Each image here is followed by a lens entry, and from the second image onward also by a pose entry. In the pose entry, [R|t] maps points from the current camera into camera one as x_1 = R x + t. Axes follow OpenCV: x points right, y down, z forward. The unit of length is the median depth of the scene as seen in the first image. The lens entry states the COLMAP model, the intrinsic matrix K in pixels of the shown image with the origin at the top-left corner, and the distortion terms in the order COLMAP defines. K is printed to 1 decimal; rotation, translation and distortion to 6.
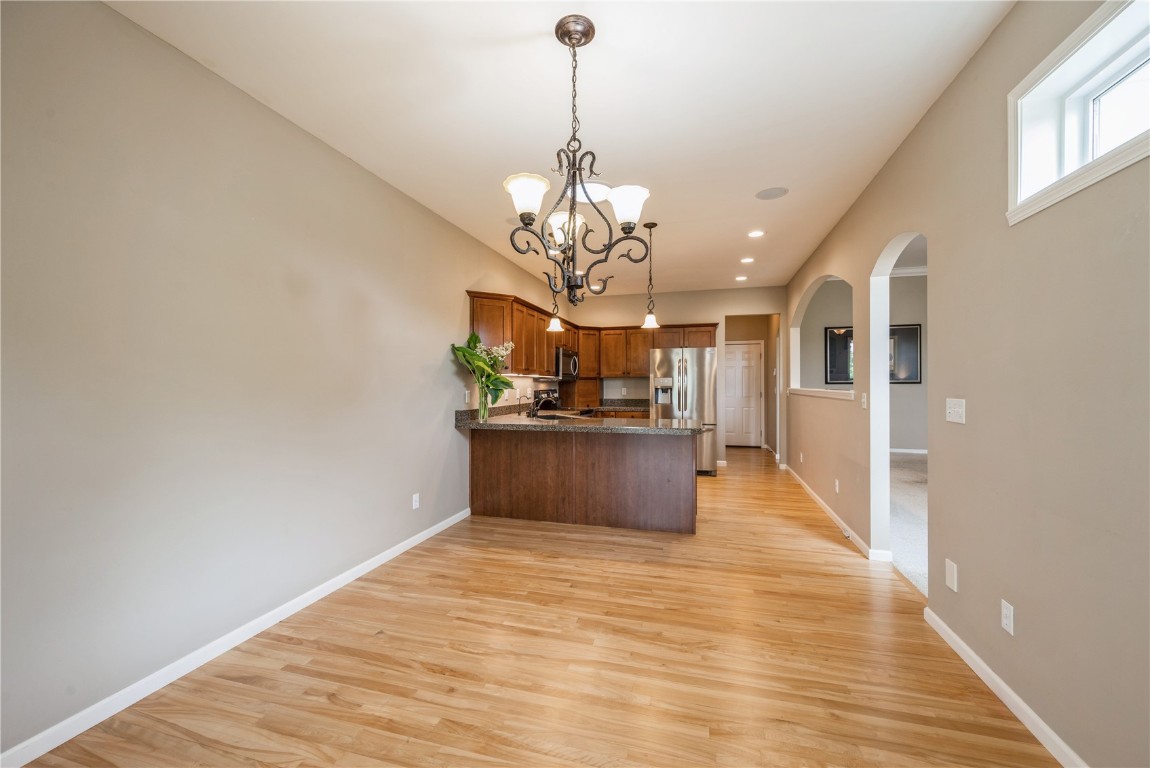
lens RADIAL K [[456.6, 0, 575.2], [0, 456.6, 383.8], [0, 0, 1]] dist [0.000745, -0.000340]
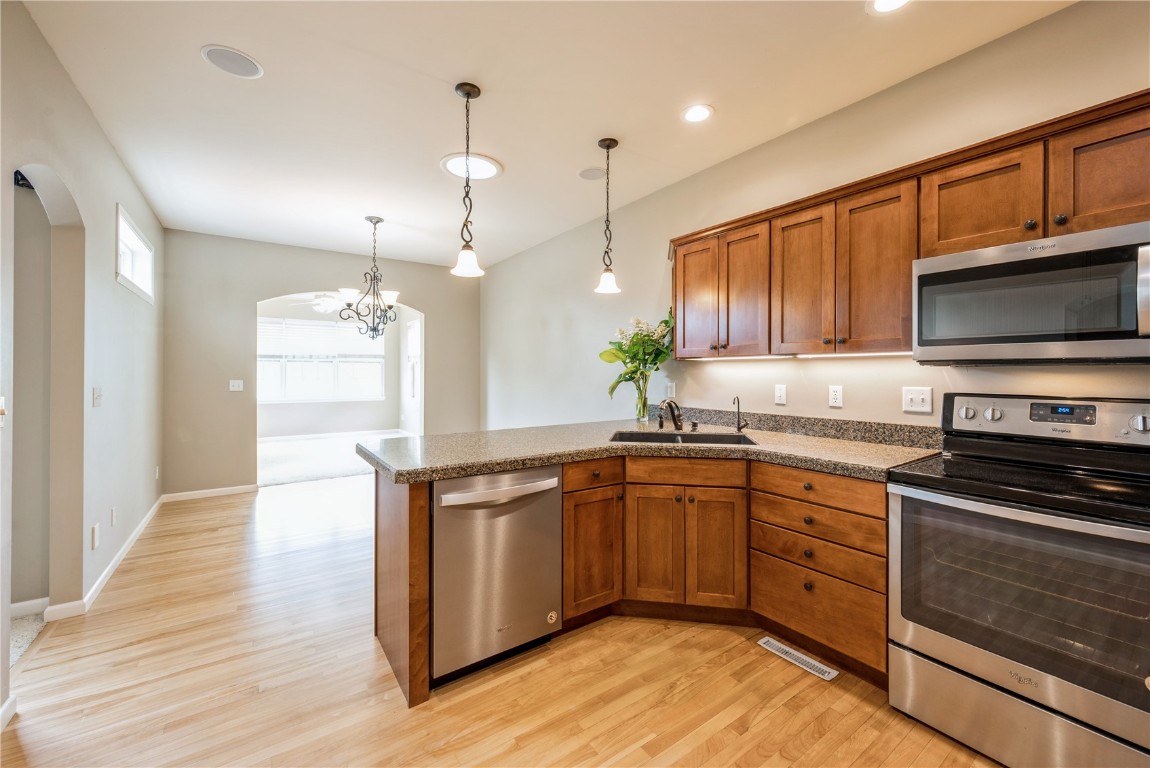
lens RADIAL K [[456.6, 0, 580.4], [0, 456.6, 374.5], [0, 0, 1]] dist [0.000745, -0.000340]
pose [[-0.623437, 0.001992, -0.781871, 0.406913], [0.000178, 0.999997, 0.002405, -0.000980], [0.781873, 0.001361, -0.623436, 1.148135]]
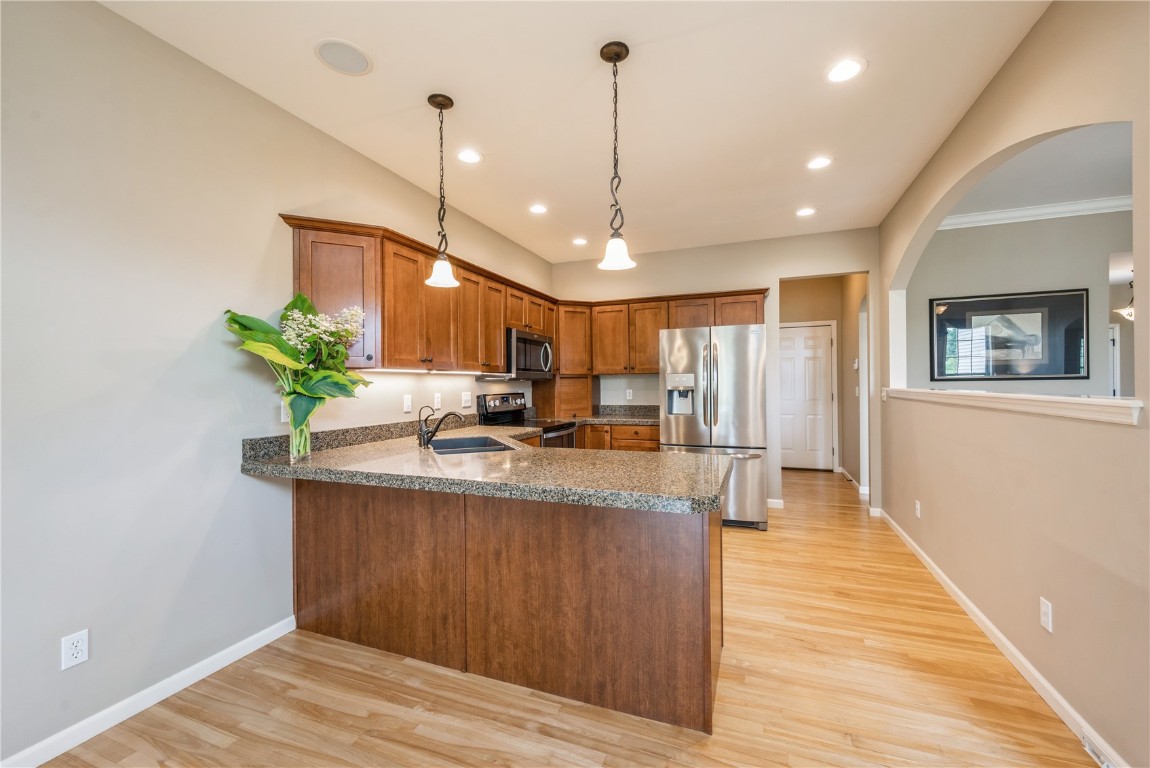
lens RADIAL K [[456.6, 0, 580.5], [0, 456.6, 384.6], [0, 0, 1]] dist [0.000745, -0.000340]
pose [[0.995461, -0.008719, -0.094773, 0.141677], [0.009022, 0.999955, 0.002770, -0.001516], [0.094745, -0.003613, 0.995495, 0.432323]]
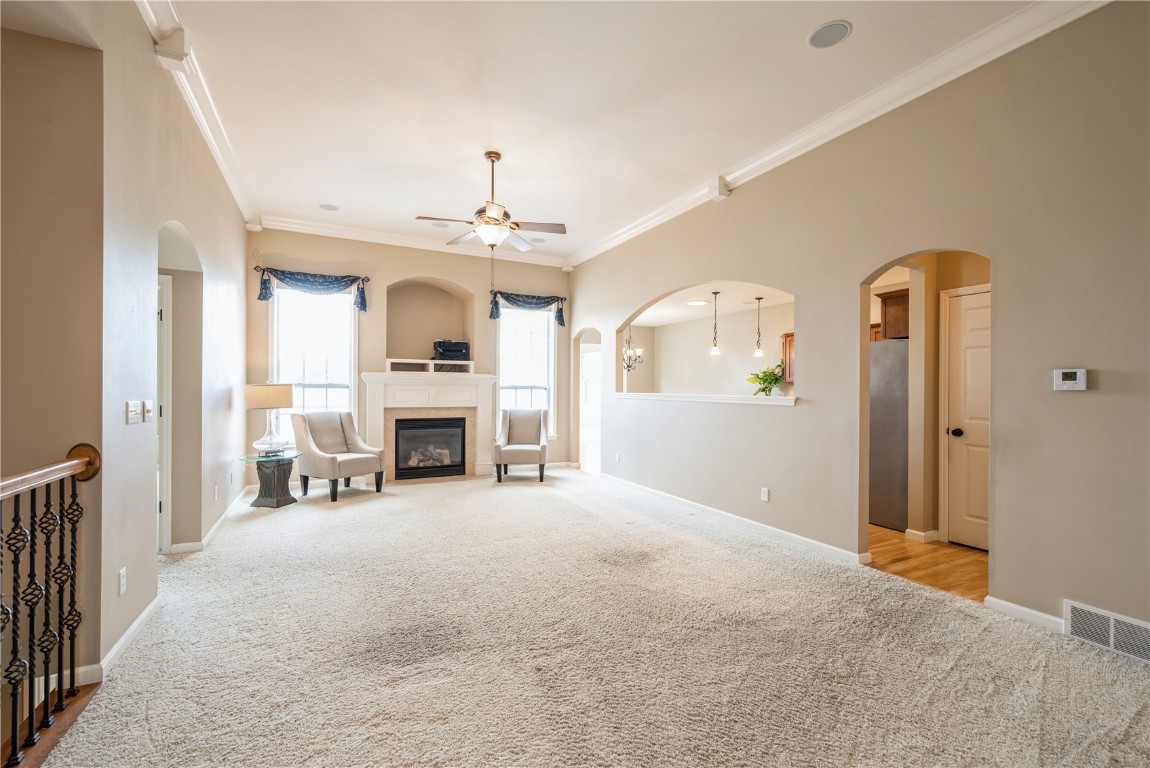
lens RADIAL K [[486.3, 0, 575.1], [0, 486.3, 387.4], [0, 0, 1]] dist [0.000812, -0.000147]
pose [[-0.729069, -0.001883, -0.684438, 1.357458], [-0.003485, 0.999993, 0.000961, -0.003234], [0.684431, 0.003086, -0.729071, 1.522274]]
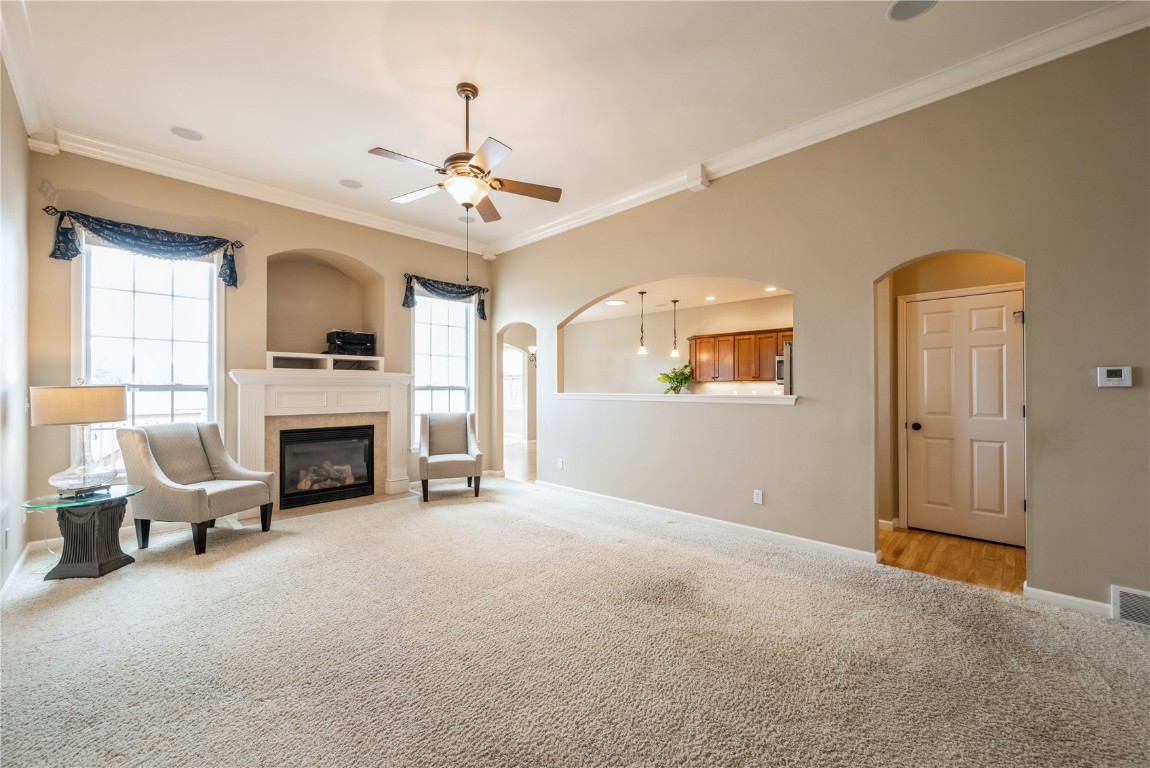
lens RADIAL K [[456.6, 0, 578.9], [0, 456.6, 384.5], [0, 0, 1]] dist [0.000745, -0.000340]
pose [[-0.470698, -0.003414, -0.882288, 1.356743], [0.003038, 0.999980, -0.005490, -0.003047], [0.882289, -0.005264, -0.470678, 1.244175]]
